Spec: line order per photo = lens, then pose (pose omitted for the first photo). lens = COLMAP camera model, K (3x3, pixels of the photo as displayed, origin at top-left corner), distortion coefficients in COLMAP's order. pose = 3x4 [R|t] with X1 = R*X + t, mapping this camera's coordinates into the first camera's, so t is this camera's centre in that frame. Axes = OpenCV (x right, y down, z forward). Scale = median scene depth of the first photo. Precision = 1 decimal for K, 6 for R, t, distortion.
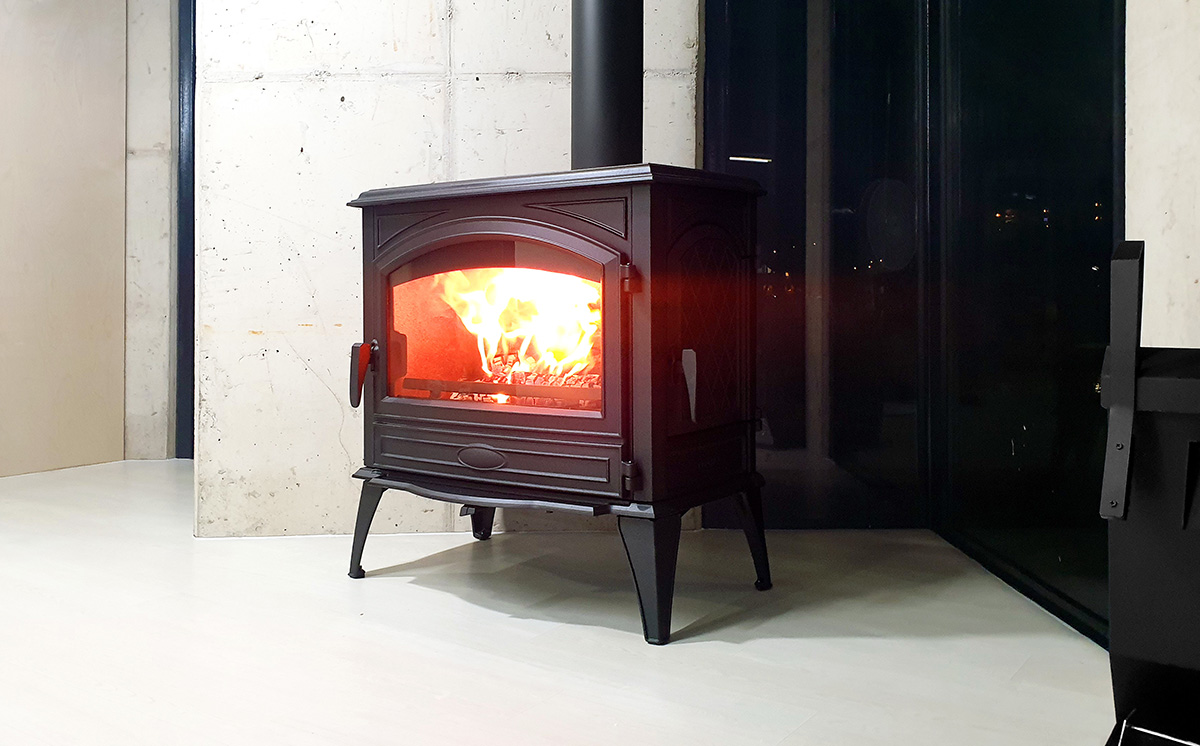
lens RADIAL K [[1017.6, 0, 540.6], [0, 1017.6, 295.9], [0, 0, 1]] dist [0.047998, -0.006764]
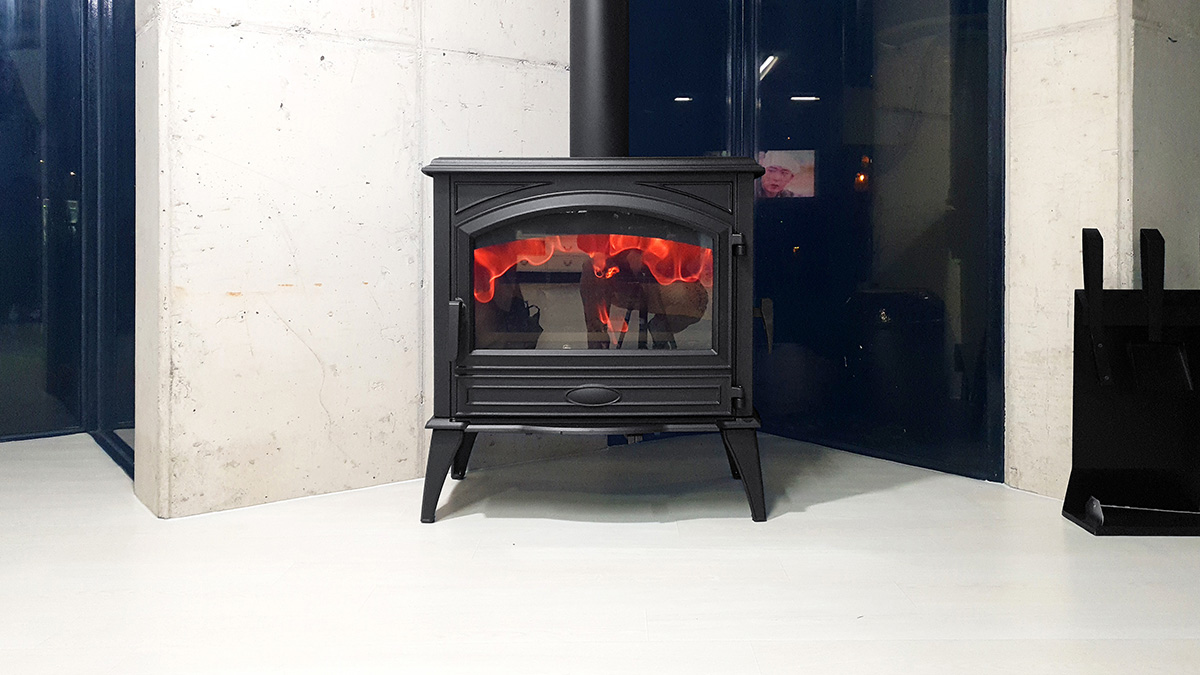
lens RADIAL K [[978.2, 0, 563.5], [0, 978.2, 256.1], [0, 0, 1]] dist [0.009214, 0.014997]
pose [[0.812339, 0.001946, 0.583182, -0.562228], [-0.005325, 0.999977, 0.004080, -0.004534], [-0.583161, -0.006420, 0.812331, 0.084169]]
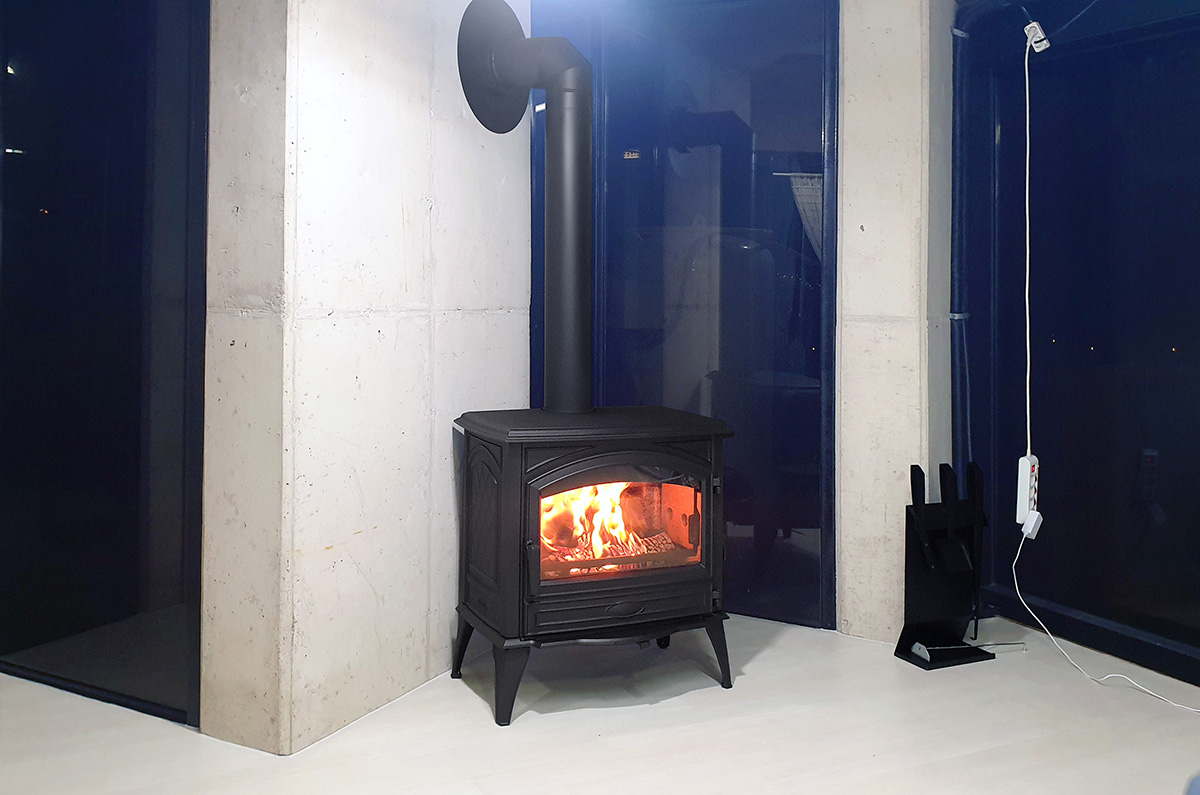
lens RADIAL K [[1137.0, 0, 494.4], [0, 1137.0, 267.9], [0, 0, 1]] dist [0.021290, 0.000000]
pose [[0.494541, 0.023063, 0.868848, -1.261546], [-0.014168, 0.999729, -0.018472, -0.244632], [-0.869039, -0.003174, 0.494734, 0.244353]]
